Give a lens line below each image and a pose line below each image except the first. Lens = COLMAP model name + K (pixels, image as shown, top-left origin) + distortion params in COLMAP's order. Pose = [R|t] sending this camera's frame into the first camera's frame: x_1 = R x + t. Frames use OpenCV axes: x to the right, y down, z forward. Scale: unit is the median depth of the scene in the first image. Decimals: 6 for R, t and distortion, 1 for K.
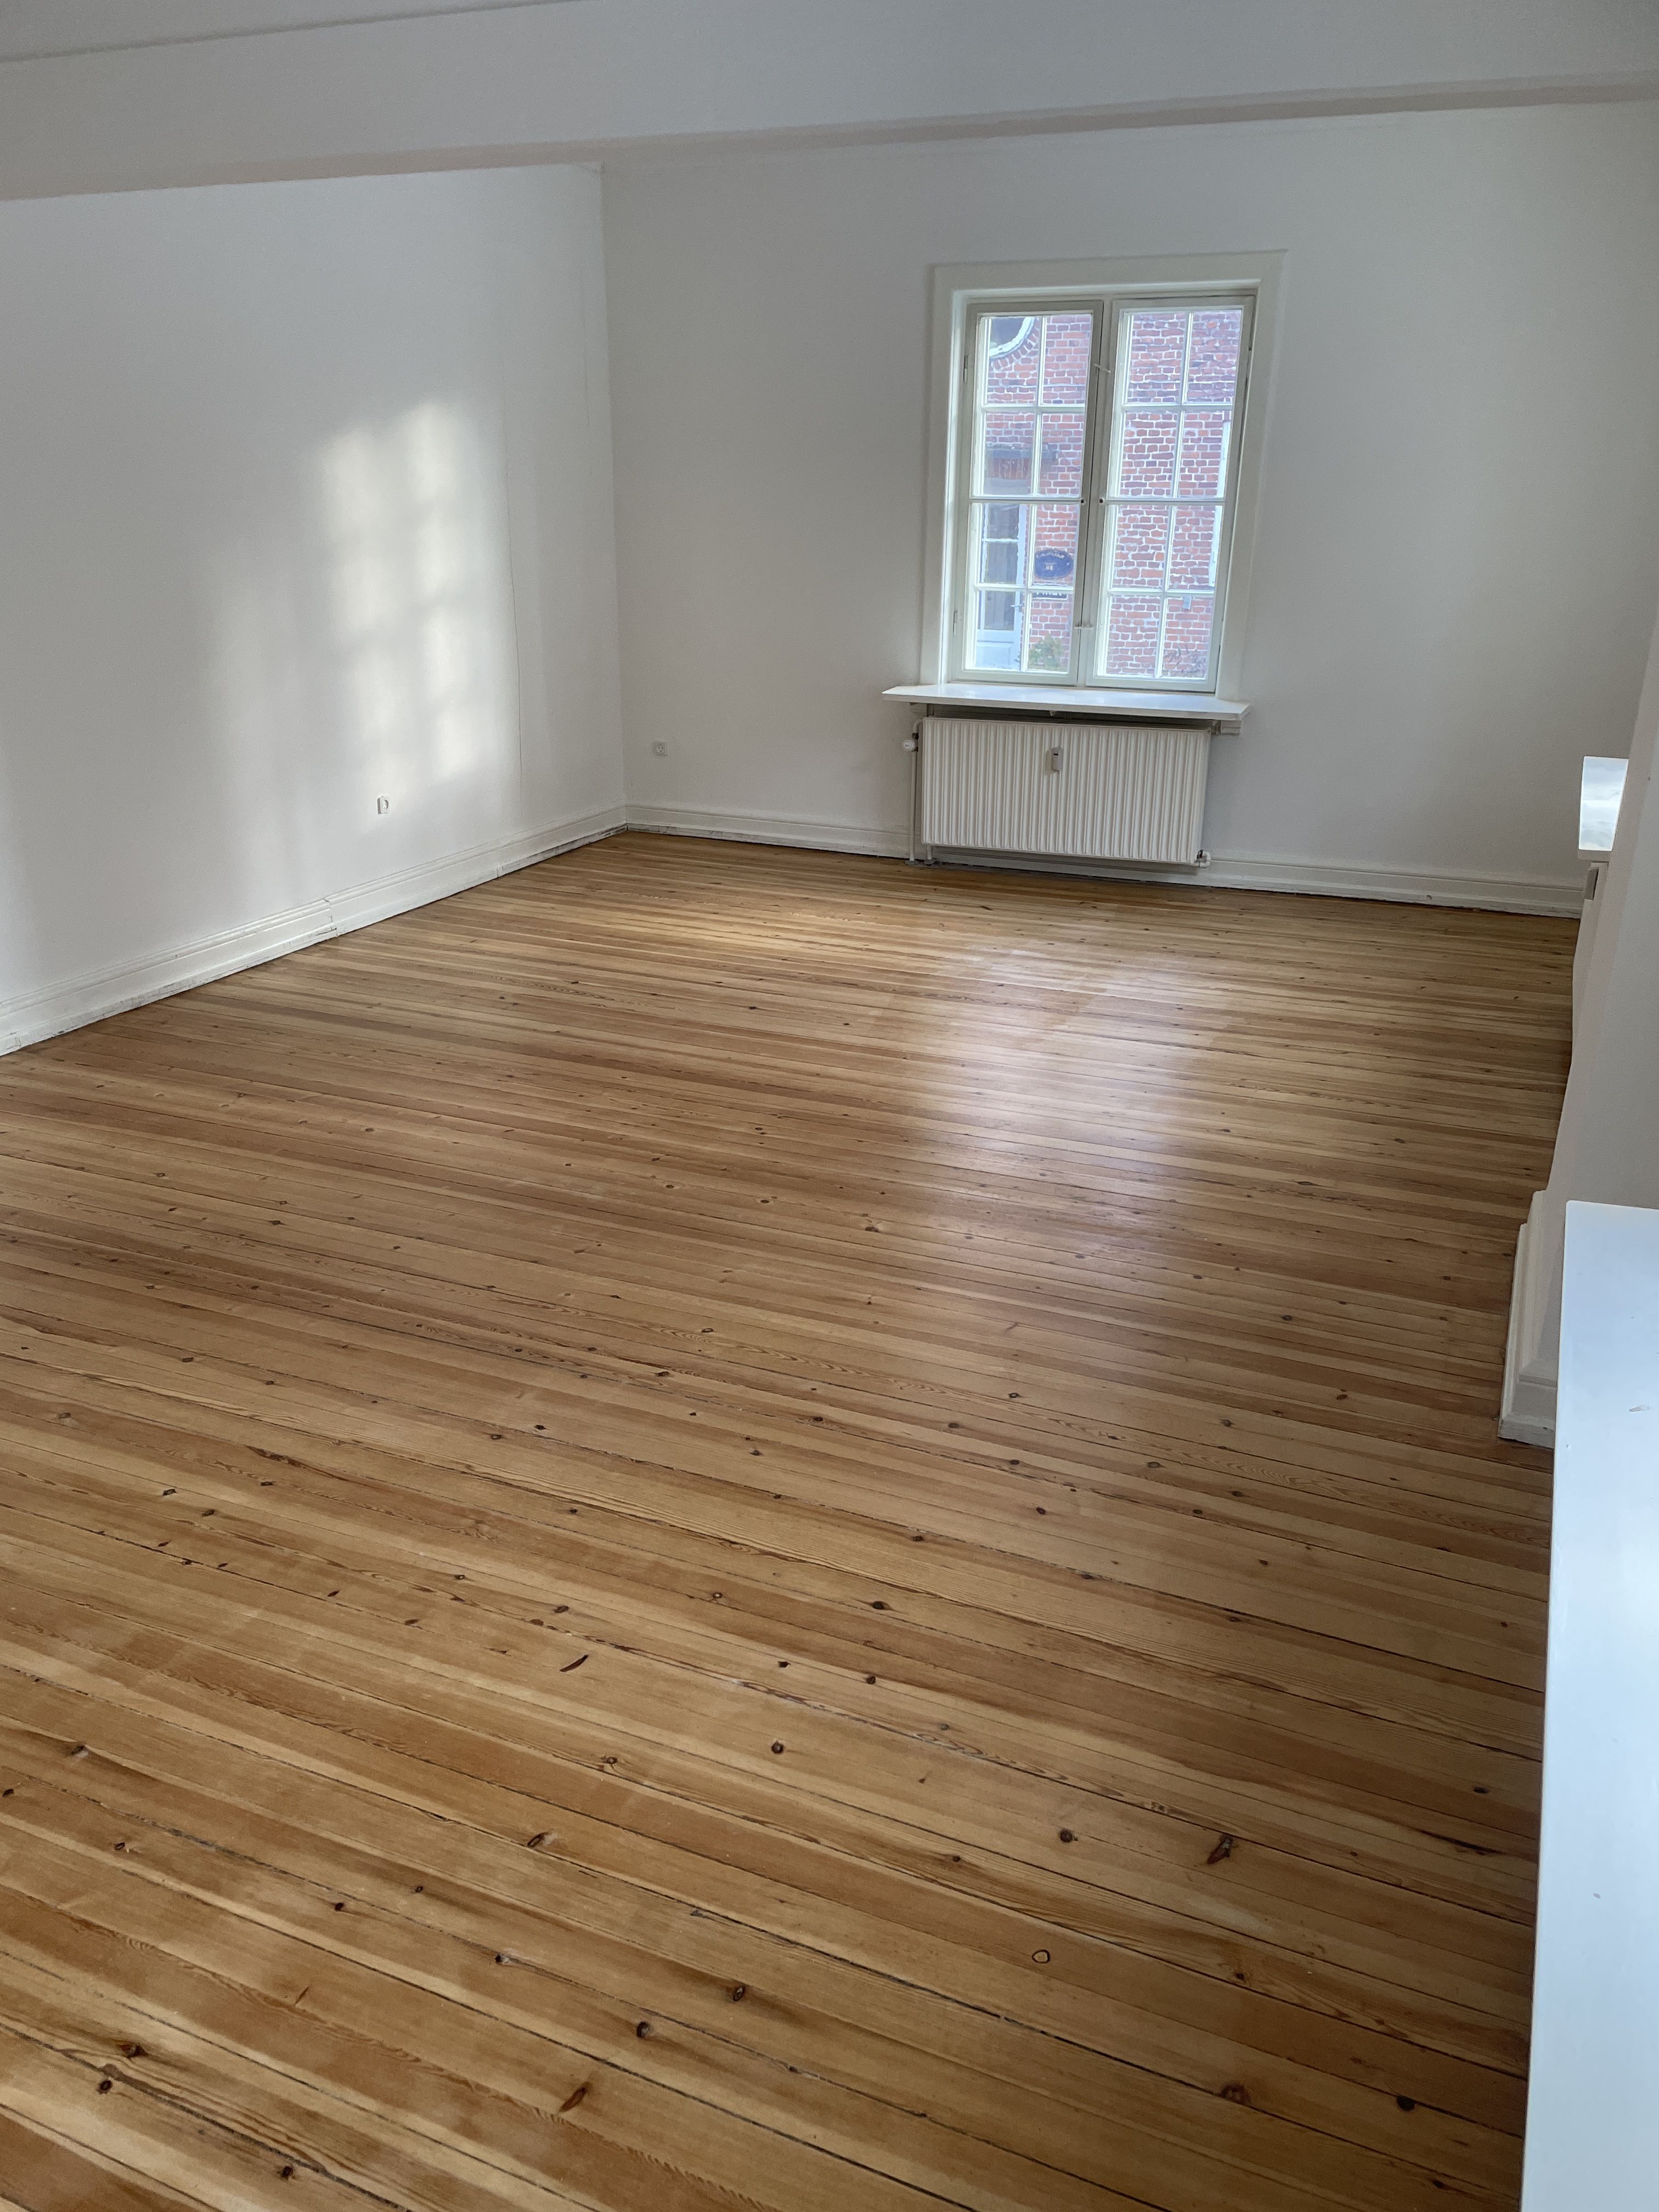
lens RADIAL K [[1671.3, 0, 823.7], [0, 1671.3, 1138.0], [0, 0, 1]] dist [0.102371, -0.133530]
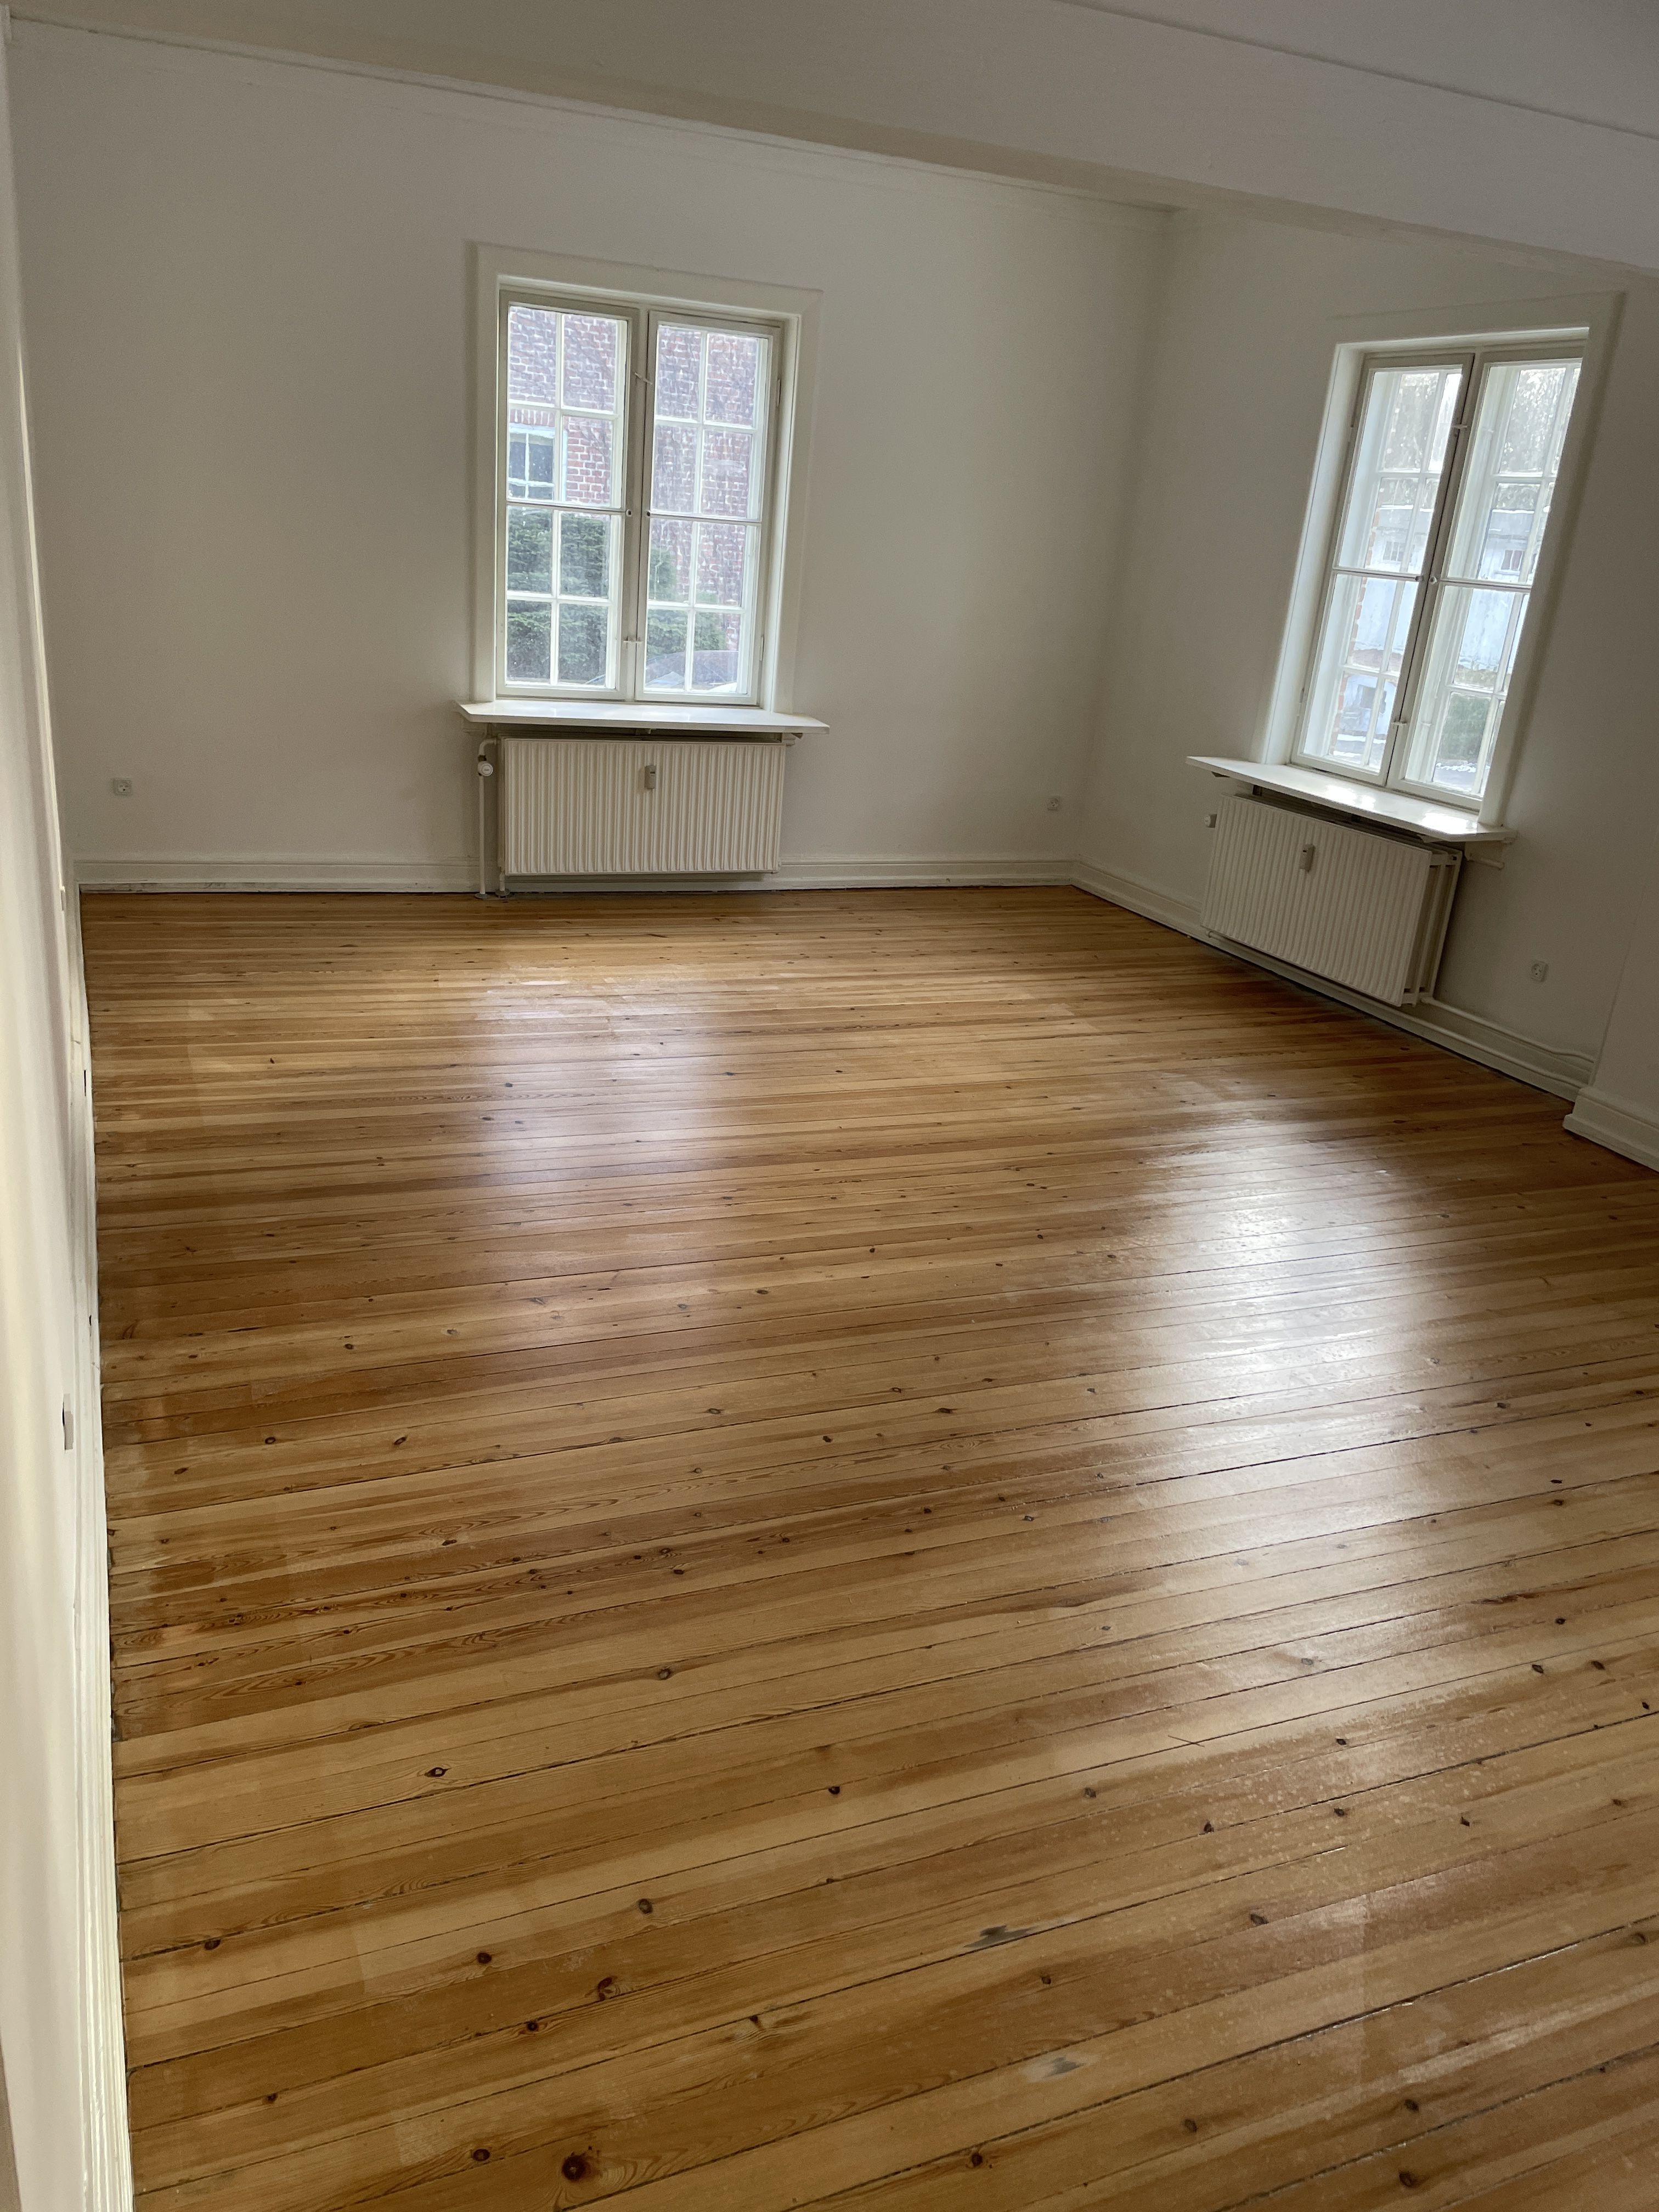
lens RADIAL K [[1671.3, 0, 823.7], [0, 1671.3, 1138.0], [0, 0, 1]] dist [0.102371, -0.133530]
pose [[0.685078, -0.209146, 0.697801, -0.535719], [0.193251, 0.975757, 0.102728, -0.104517], [-0.702369, 0.064474, 0.708887, 0.258304]]
